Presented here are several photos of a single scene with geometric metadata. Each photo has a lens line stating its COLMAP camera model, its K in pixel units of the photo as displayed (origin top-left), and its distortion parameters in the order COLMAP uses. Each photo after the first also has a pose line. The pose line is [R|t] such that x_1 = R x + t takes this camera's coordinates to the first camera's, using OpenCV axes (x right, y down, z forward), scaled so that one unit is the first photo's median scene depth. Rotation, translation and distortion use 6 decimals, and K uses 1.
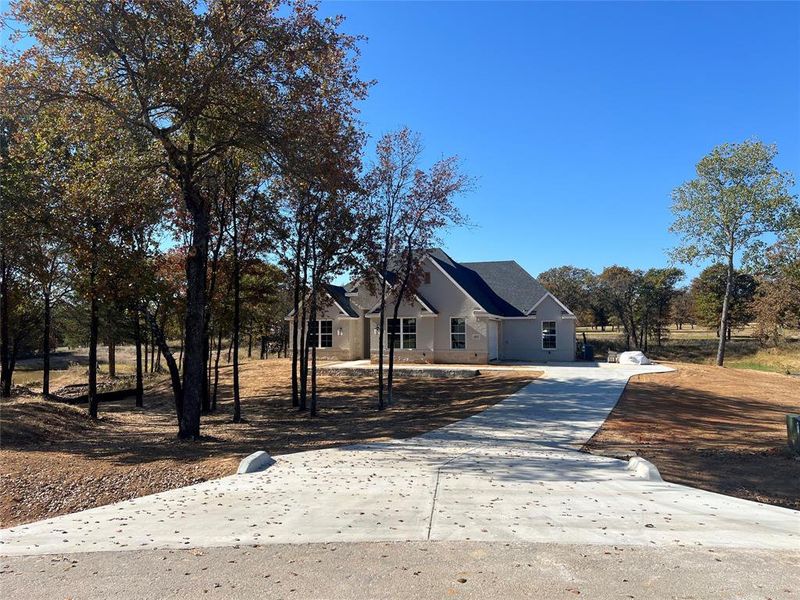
lens RADIAL K [[597.3, 0, 403.3], [0, 597.3, 303.2], [0, 0, 1]] dist [0.061895, -0.069262]
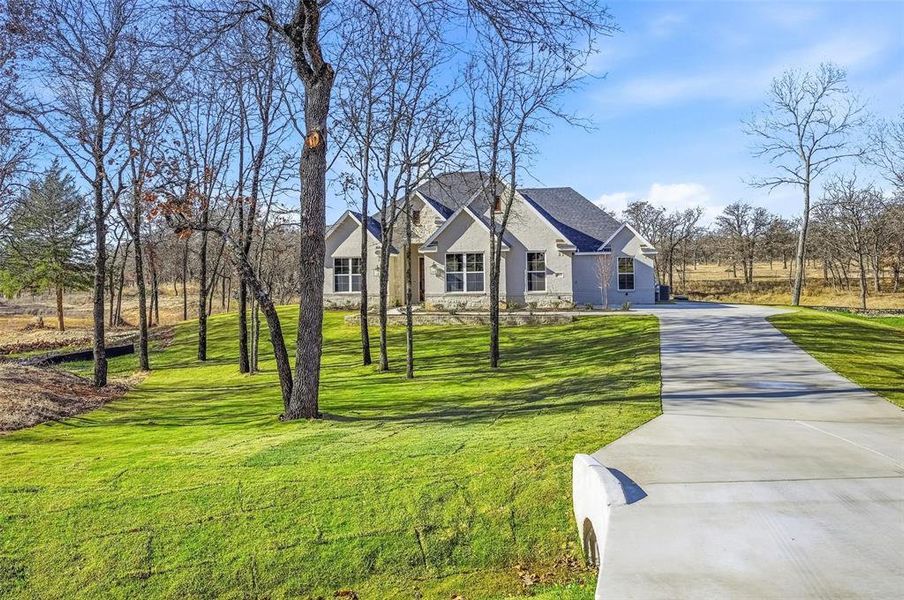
lens RADIAL K [[660.0, 0, 447.9], [0, 660.0, 245.9], [0, 0, 1]] dist [-0.007144, -0.001065]
pose [[0.993069, -0.003058, 0.117492, -0.134663], [0.003022, 0.999995, 0.000486, 0.015500], [-0.117492, -0.000128, 0.993074, 0.122693]]
